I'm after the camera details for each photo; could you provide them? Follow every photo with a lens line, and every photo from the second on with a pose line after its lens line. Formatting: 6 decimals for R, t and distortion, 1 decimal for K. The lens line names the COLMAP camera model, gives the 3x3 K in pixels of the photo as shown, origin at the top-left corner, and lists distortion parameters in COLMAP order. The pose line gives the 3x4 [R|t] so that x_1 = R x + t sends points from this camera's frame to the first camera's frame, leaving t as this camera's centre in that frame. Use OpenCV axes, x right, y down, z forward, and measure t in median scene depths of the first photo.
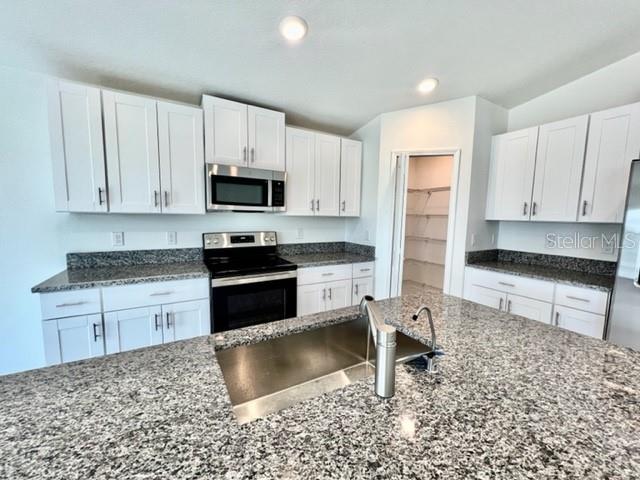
lens RADIAL K [[255.5, 0, 320.0], [0, 255.5, 240.0], [0, 0, 1]] dist [-0.001611, 0.000391]
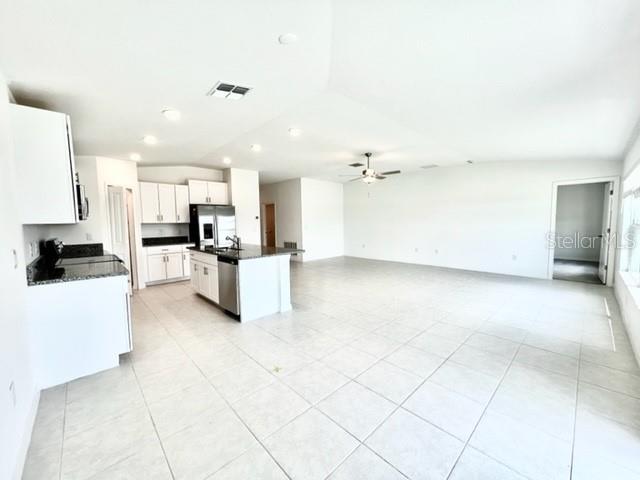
lens RADIAL K [[255.5, 0, 320.0], [0, 255.5, 240.0], [0, 0, 1]] dist [-0.001611, 0.000391]
pose [[-0.231159, -0.085200, 0.969178, -1.732999], [0.098657, 0.988971, 0.110470, -0.032186], [-0.967901, 0.121152, -0.220204, 0.113230]]
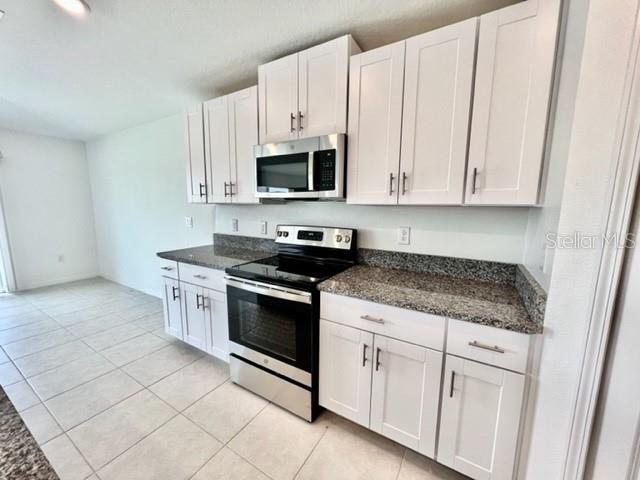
lens RADIAL K [[260.7, 0, 318.2], [0, 260.7, 241.0], [0, 0, 1]] dist [-0.001037, 0.000037]
pose [[0.478226, 0.112219, -0.871038, 0.413091], [-0.081671, 0.993188, 0.083116, -0.055827], [0.874431, 0.031390, 0.484133, 0.649989]]
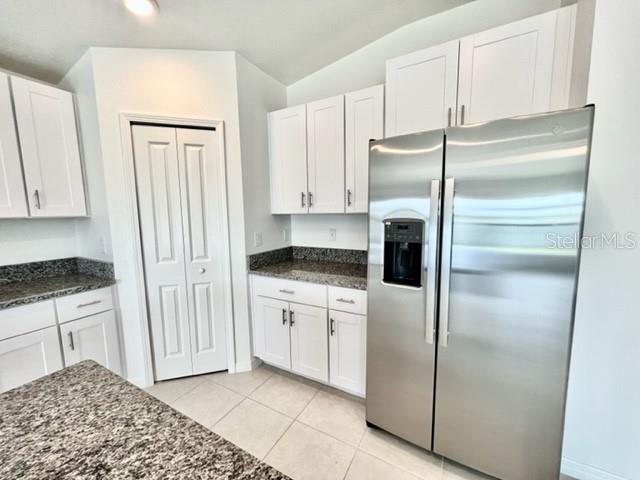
lens RADIAL K [[255.5, 0, 320.0], [0, 255.5, 240.0], [0, 0, 1]] dist [-0.001611, 0.000391]
pose [[0.858468, -0.090336, 0.504848, 0.391174], [0.082180, 0.995875, 0.038456, -0.014521], [-0.506240, 0.008475, 0.862351, 0.216127]]
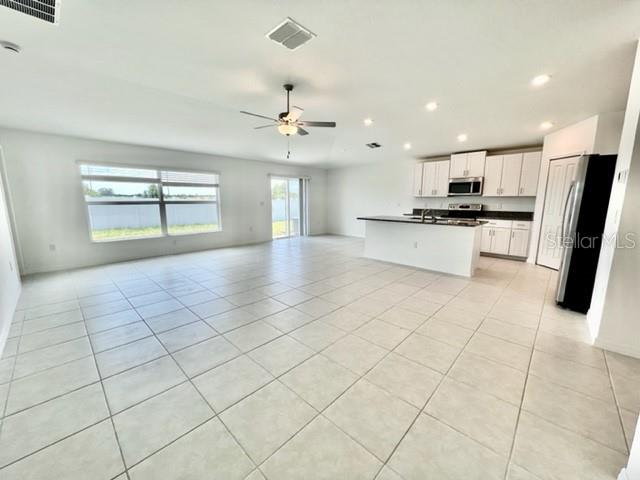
lens RADIAL K [[255.5, 0, 320.0], [0, 255.5, 240.0], [0, 0, 1]] dist [-0.001611, 0.000391]
pose [[0.279693, 0.133971, -0.950696, 1.703334], [-0.085529, 0.989756, 0.114313, 0.151132], [0.956272, 0.049340, 0.288287, -1.023446]]
